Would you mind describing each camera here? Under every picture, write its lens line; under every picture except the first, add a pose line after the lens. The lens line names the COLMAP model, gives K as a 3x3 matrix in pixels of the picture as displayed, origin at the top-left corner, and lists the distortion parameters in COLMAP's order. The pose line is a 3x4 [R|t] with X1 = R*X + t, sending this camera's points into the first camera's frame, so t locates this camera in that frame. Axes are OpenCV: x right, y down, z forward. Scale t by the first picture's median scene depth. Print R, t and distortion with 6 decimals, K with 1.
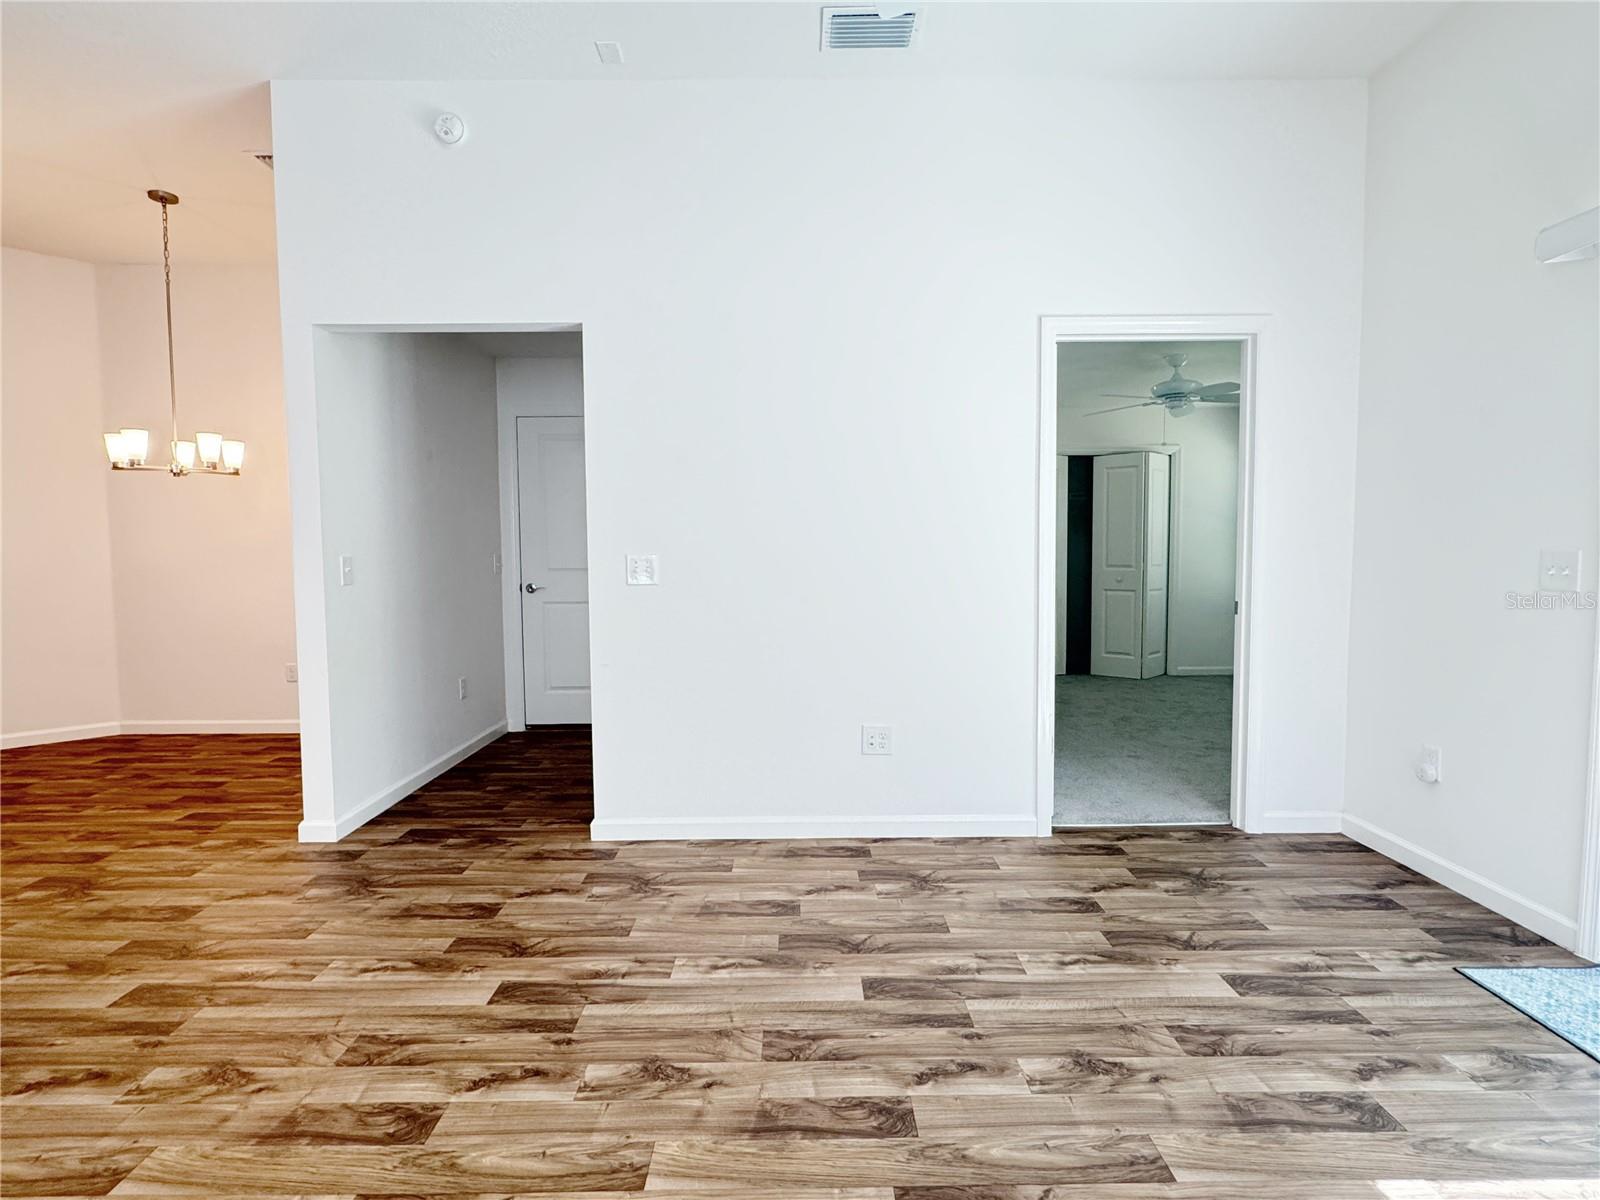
lens RADIAL K [[804.2, 0, 808.3], [0, 804.2, 603.9], [0, 0, 1]] dist [-0.006657, 0.002476]
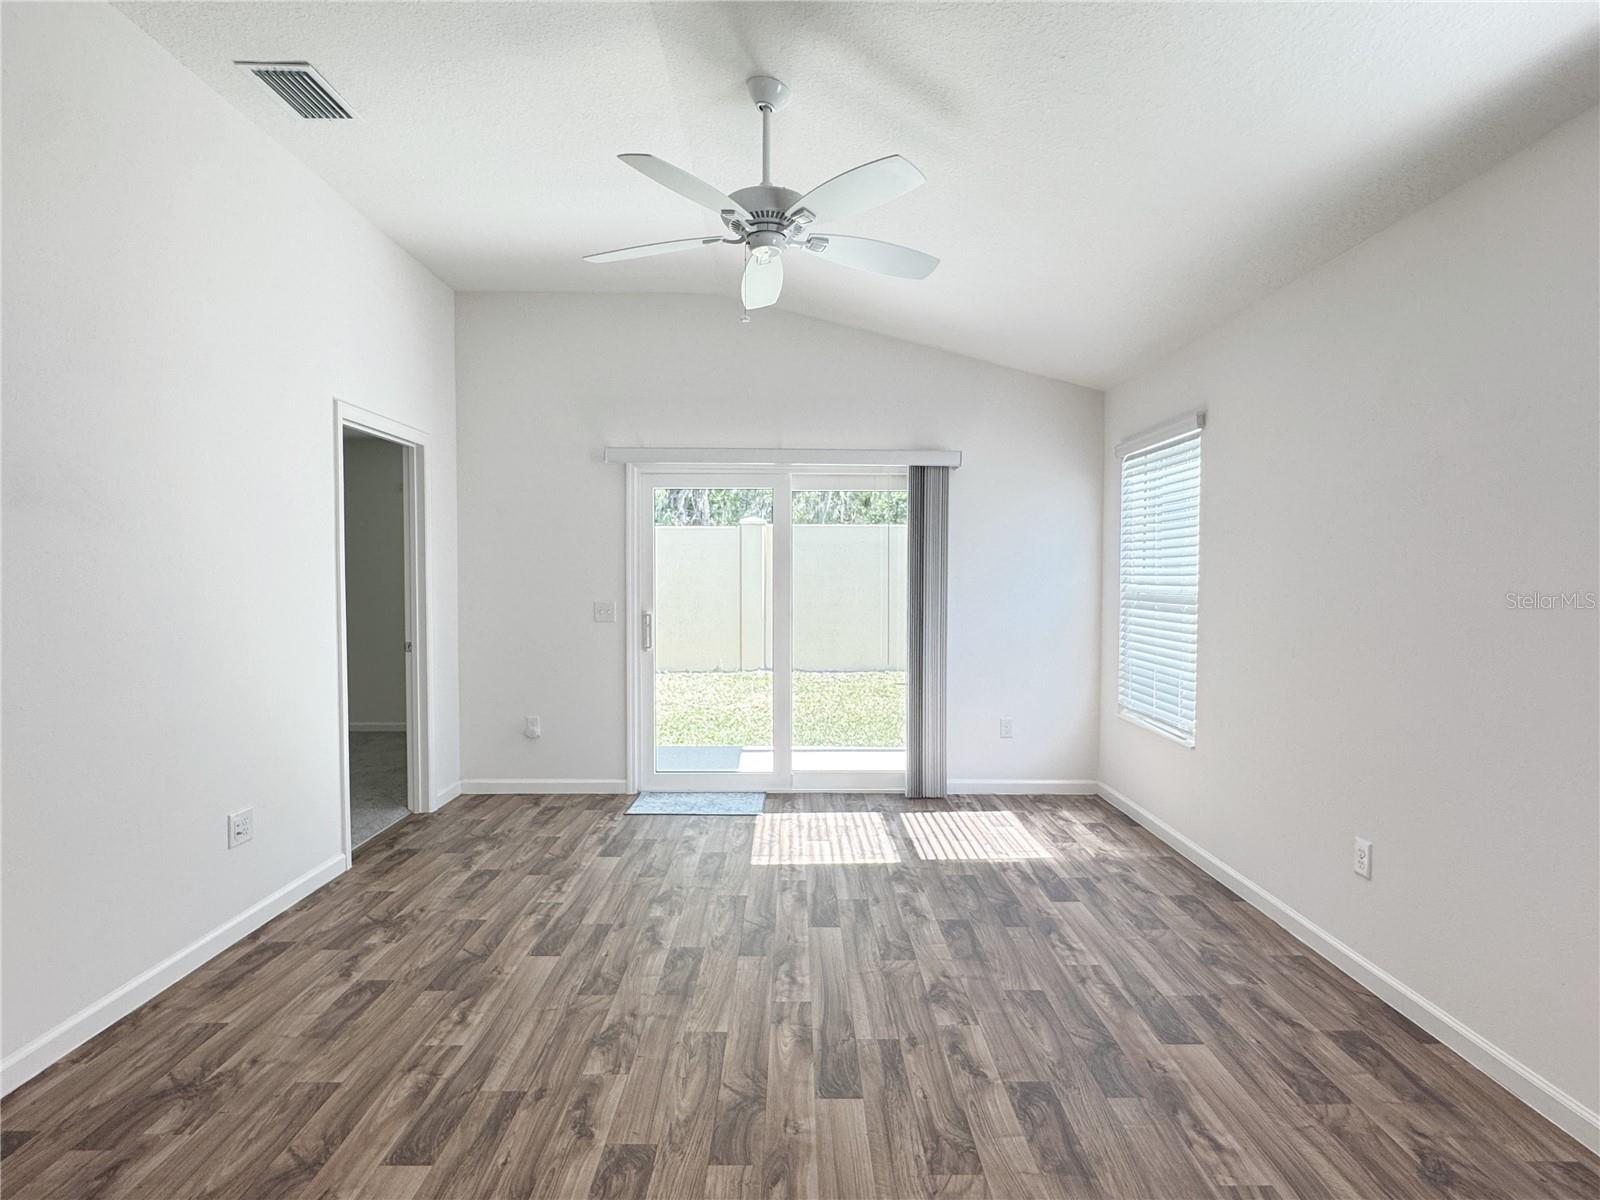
lens RADIAL K [[804.2, 0, 805.8], [0, 804.2, 594.0], [0, 0, 1]] dist [-0.006657, 0.002476]
pose [[-0.011484, -0.018660, 0.999760, -0.818781], [0.055644, 0.998265, 0.019272, -0.073538], [-0.998385, 0.055852, -0.010426, 0.369563]]
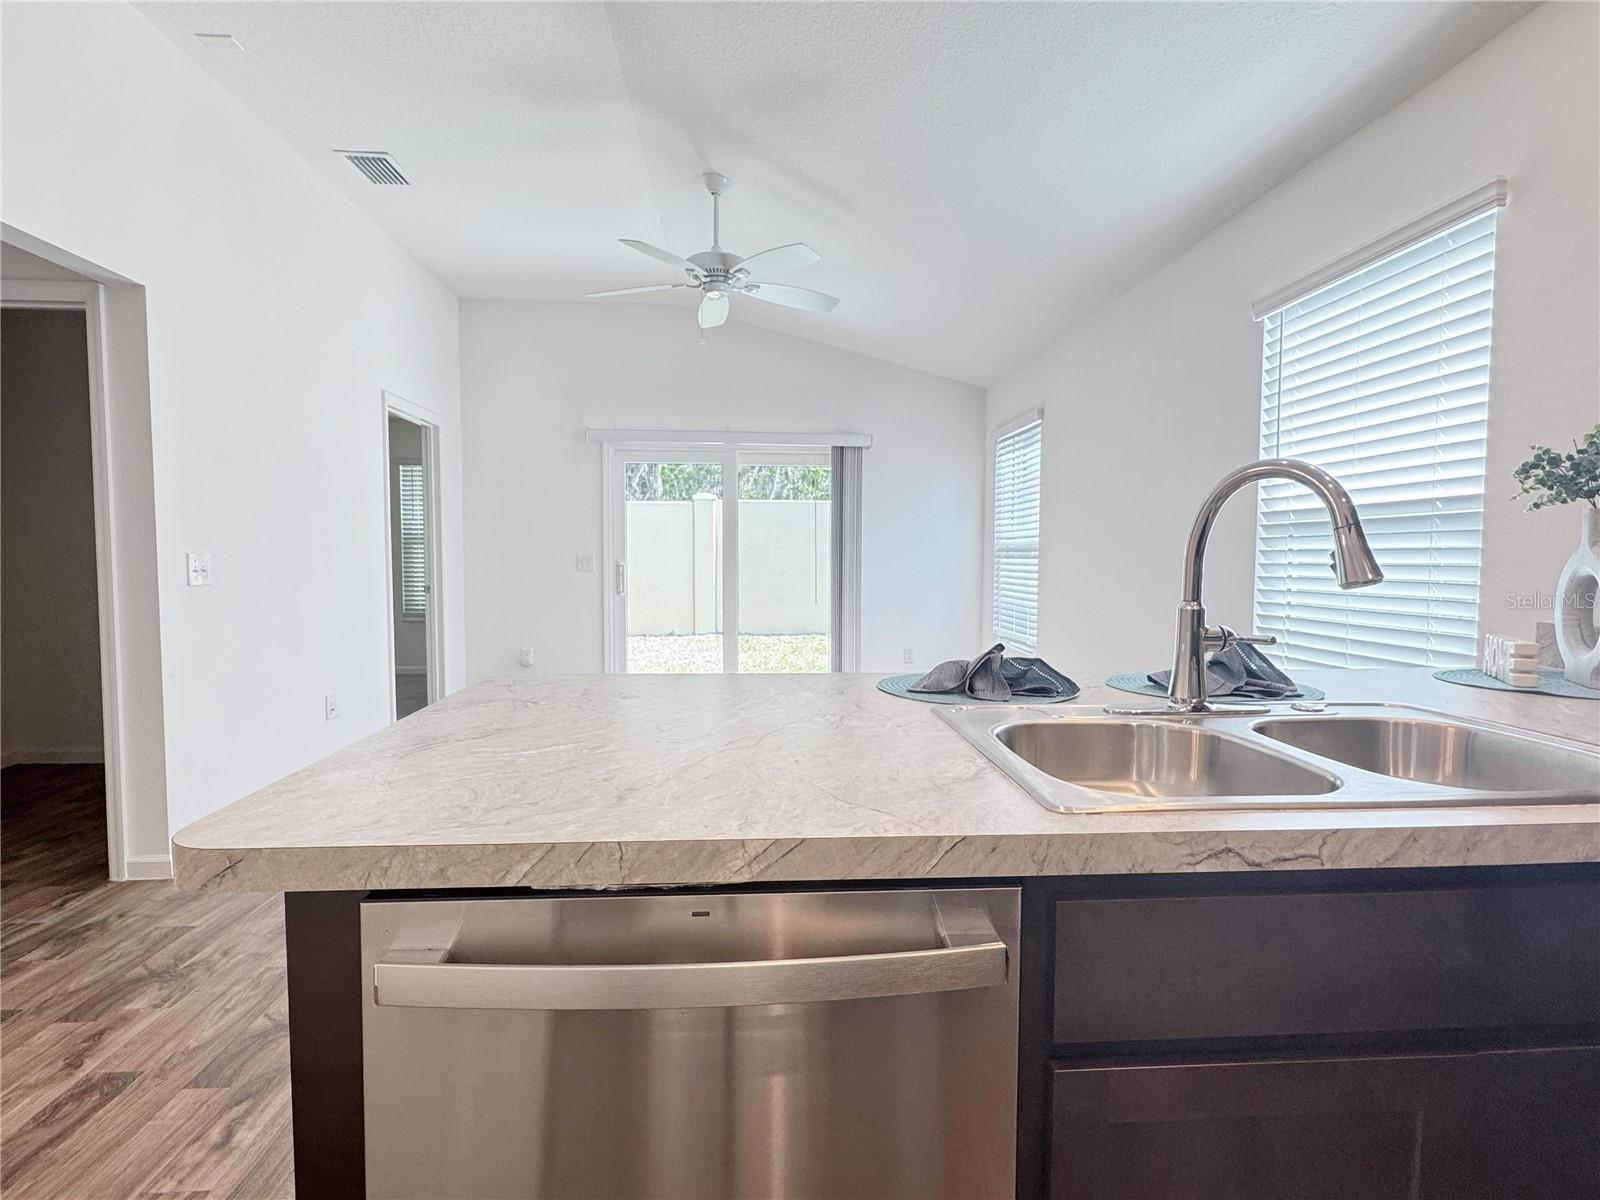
lens RADIAL K [[804.2, 0, 803.0], [0, 804.2, 593.4], [0, 0, 1]] dist [-0.006657, 0.002476]
pose [[-0.068214, -0.040706, 0.996840, -1.192800], [0.054892, 0.997501, 0.044489, -0.017358], [-0.996159, 0.057753, -0.065809, 0.358127]]
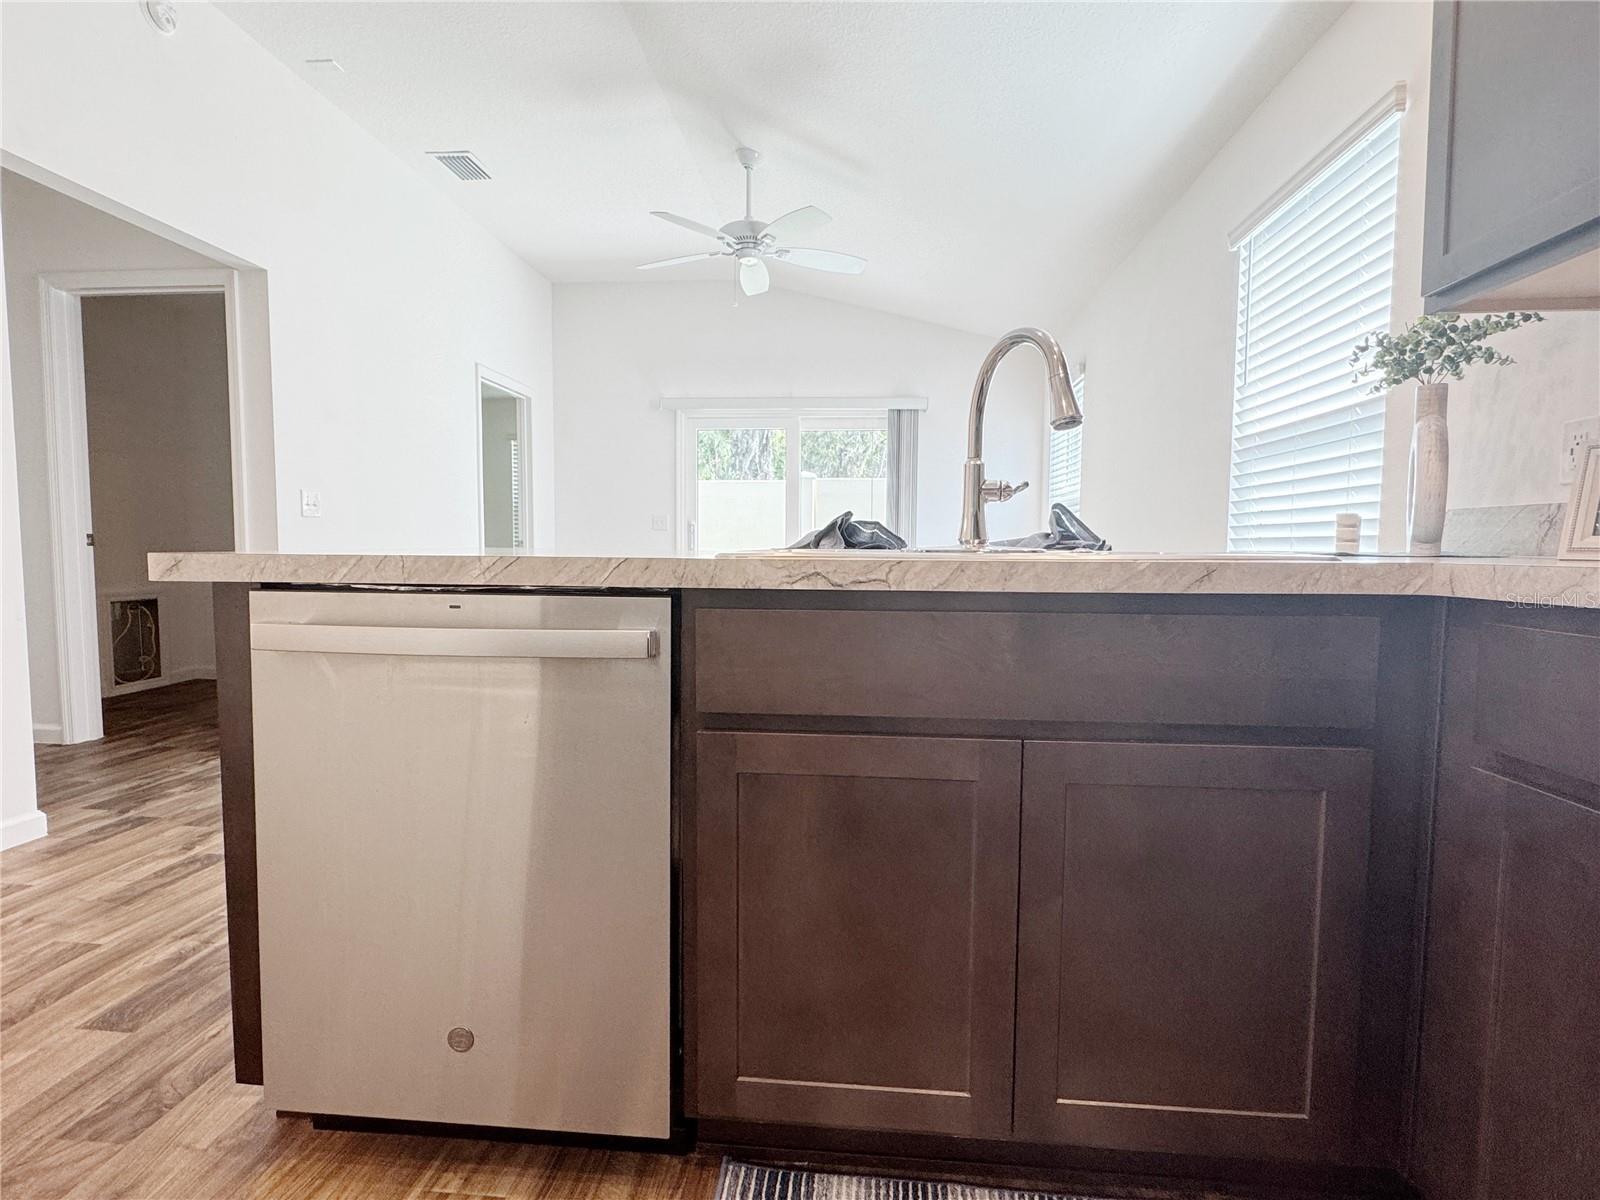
lens RADIAL K [[804.2, 0, 801.9], [0, 804.2, 590.5], [0, 0, 1]] dist [-0.006657, 0.002476]
pose [[0.088387, -0.049850, 0.994838, -1.290077], [0.050483, 0.997688, 0.045507, 0.064174], [-0.994806, 0.046200, 0.090699, 0.204526]]
